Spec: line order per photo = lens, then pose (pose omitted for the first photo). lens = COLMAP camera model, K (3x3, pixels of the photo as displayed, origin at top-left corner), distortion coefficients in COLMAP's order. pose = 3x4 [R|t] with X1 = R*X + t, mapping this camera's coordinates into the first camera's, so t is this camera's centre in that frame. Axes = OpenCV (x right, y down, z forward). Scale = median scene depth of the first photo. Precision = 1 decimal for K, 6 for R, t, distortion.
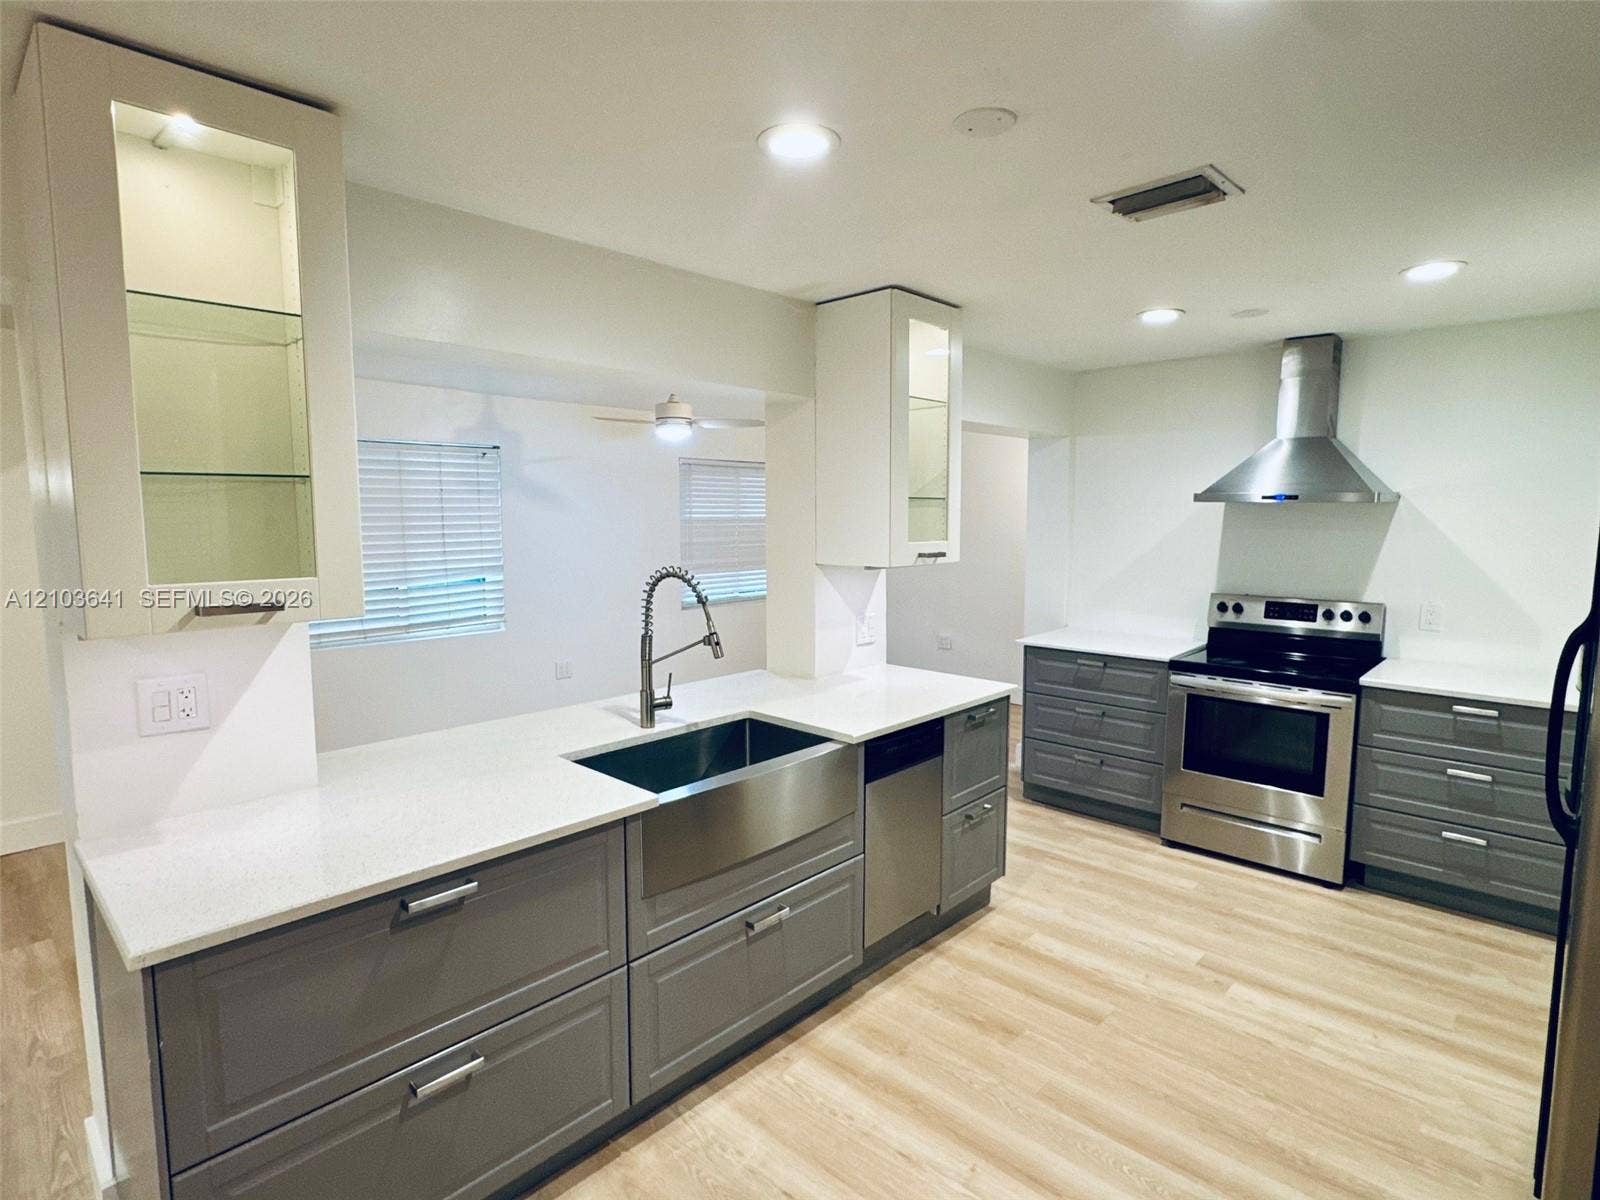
lens RADIAL K [[831.1, 0, 800.0], [0, 831.1, 600.0], [0, 0, 1]] dist [0.000122, 0.000115]
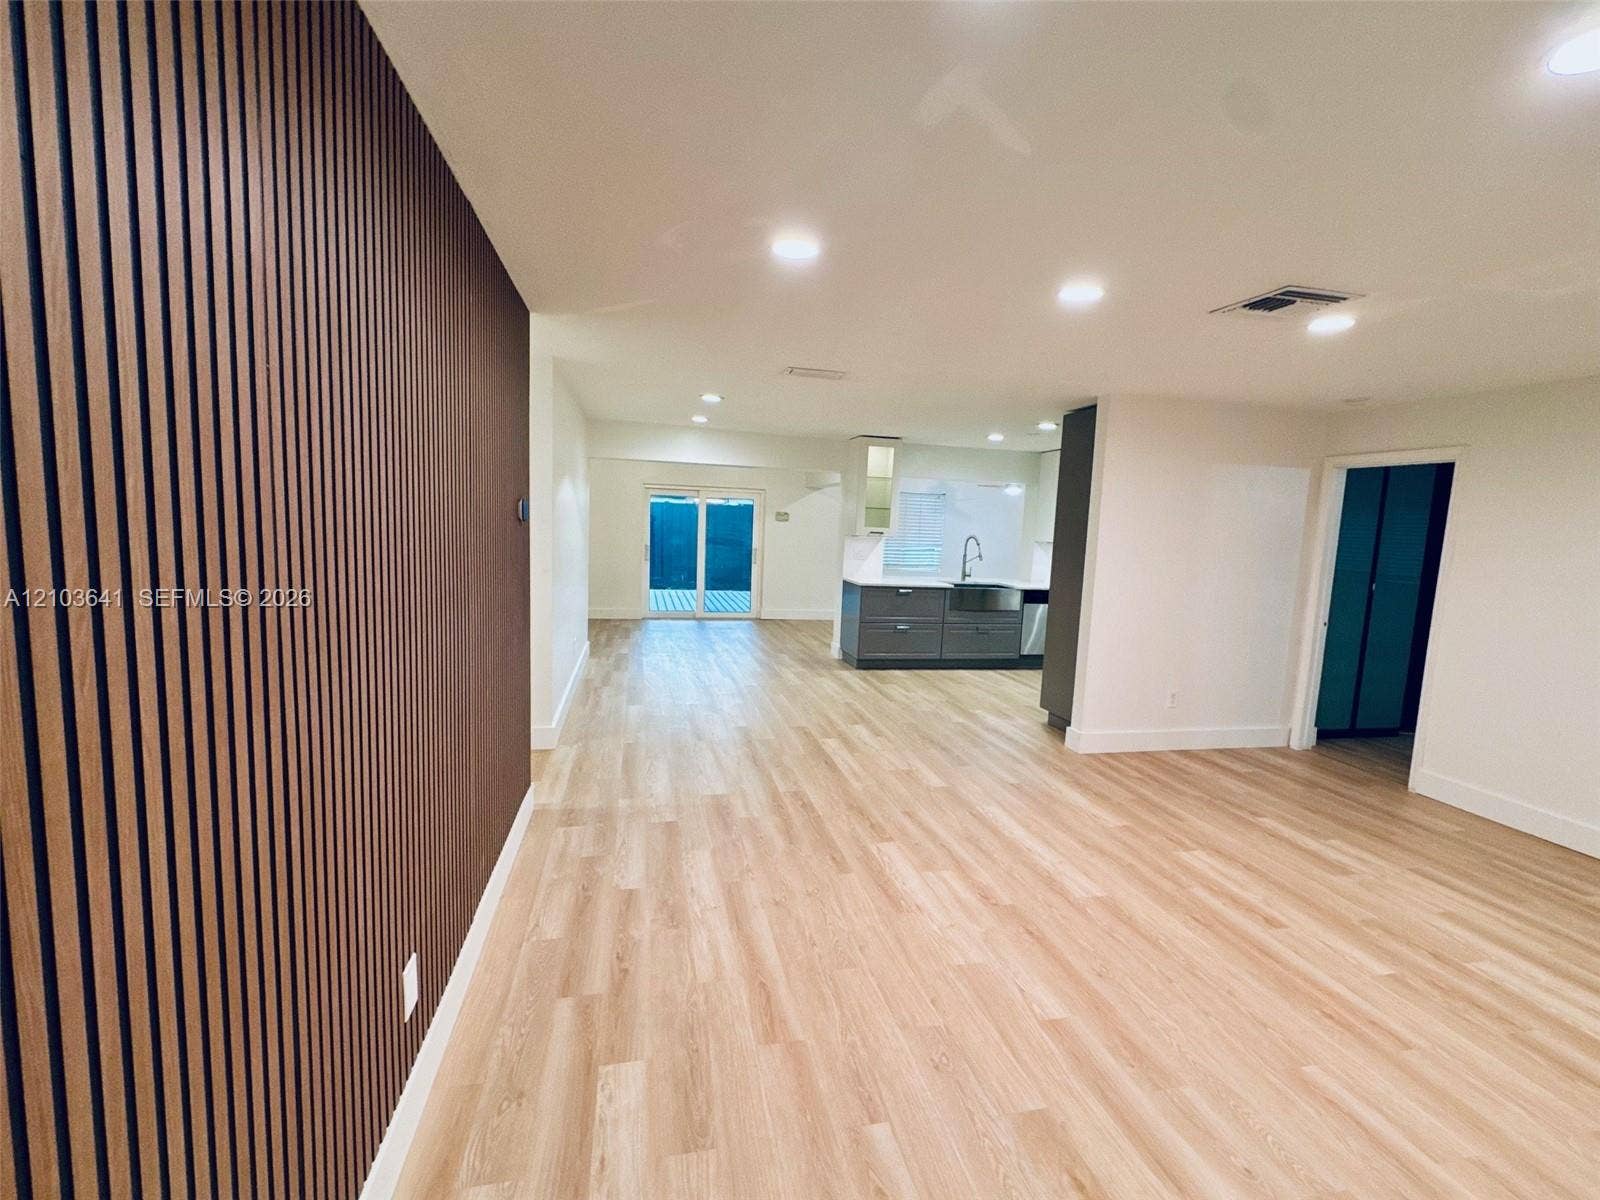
lens RADIAL K [[651.0, 0, 800.0], [0, 651.0, 600.0], [0, 0, 1]] dist [-0.002006, -0.000236]
pose [[0.824039, 0.097438, -0.558091, 0.852029], [-0.098180, 0.994754, 0.028710, 0.239407], [0.557961, 0.031135, 0.829283, -1.788359]]
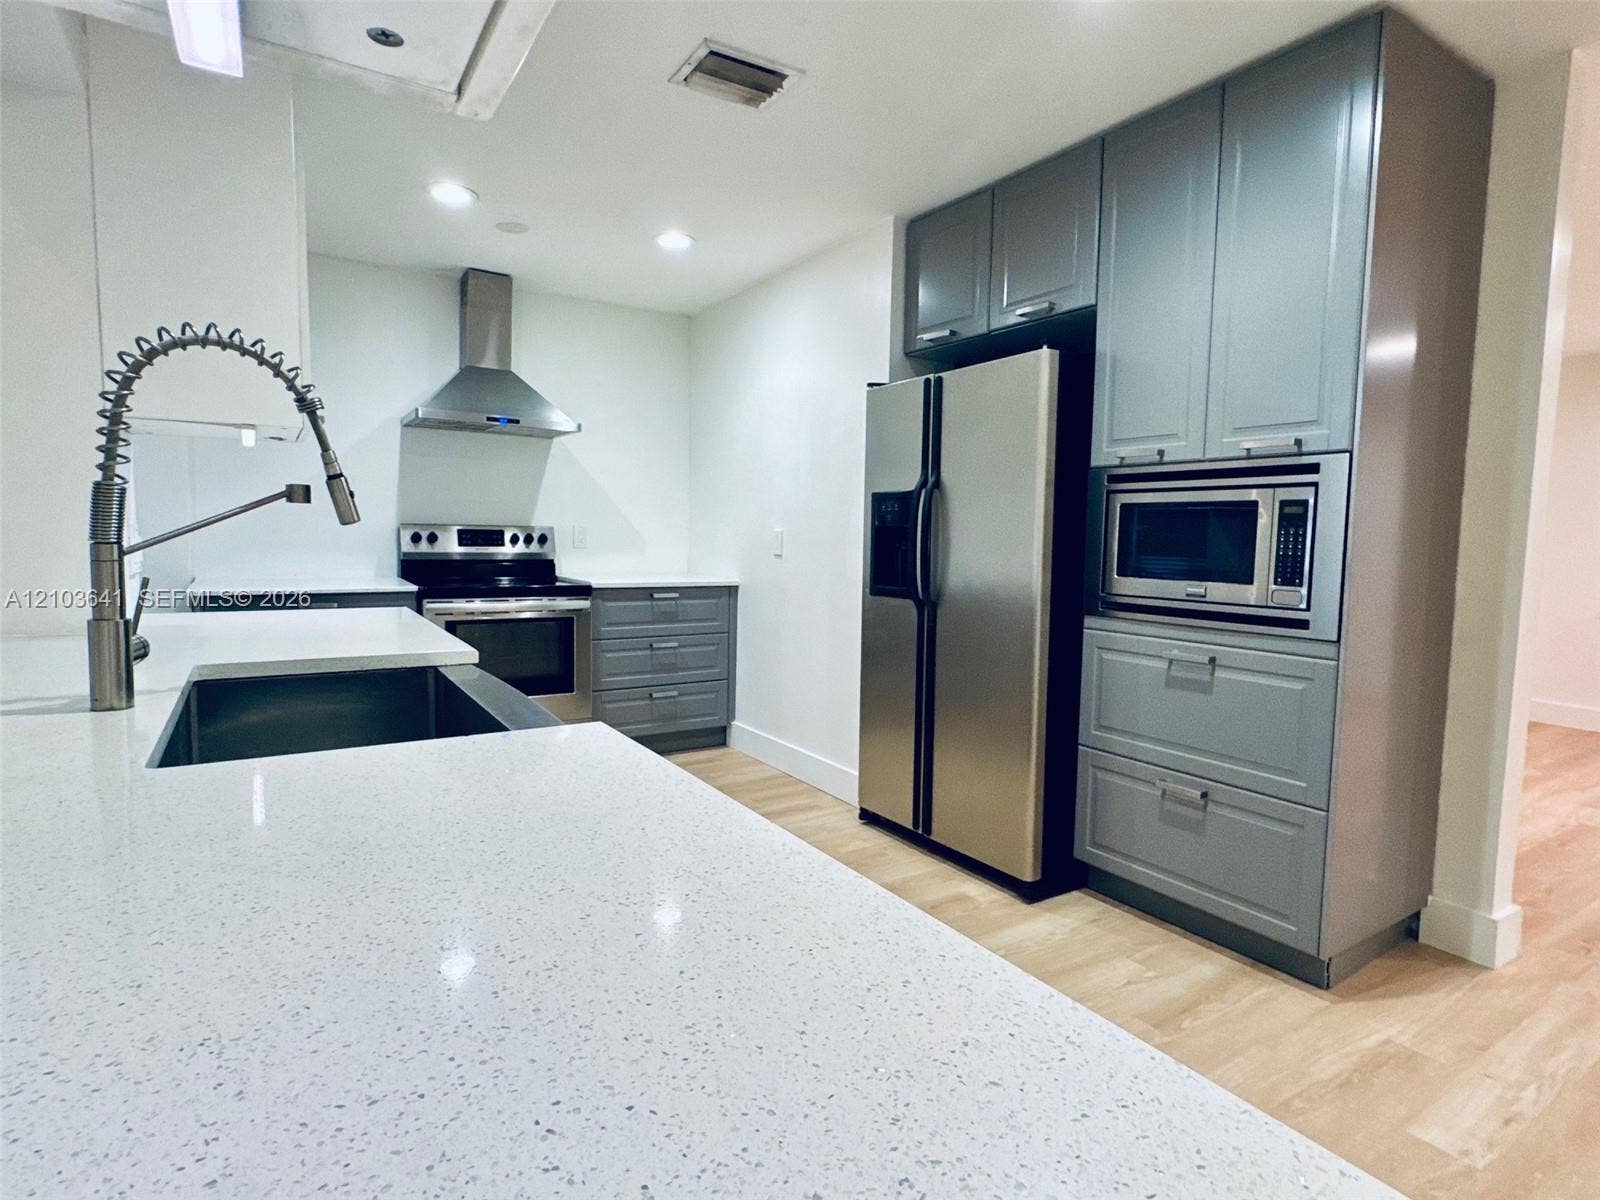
lens RADIAL K [[831.1, 0, 800.0], [0, 831.1, 600.0], [0, 0, 1]] dist [0.000122, 0.000115]
pose [[0.241696, -0.074118, 0.967517, -0.366318], [0.084388, 0.994906, 0.055135, 0.076321], [-0.966676, 0.068321, 0.246719, 0.415080]]
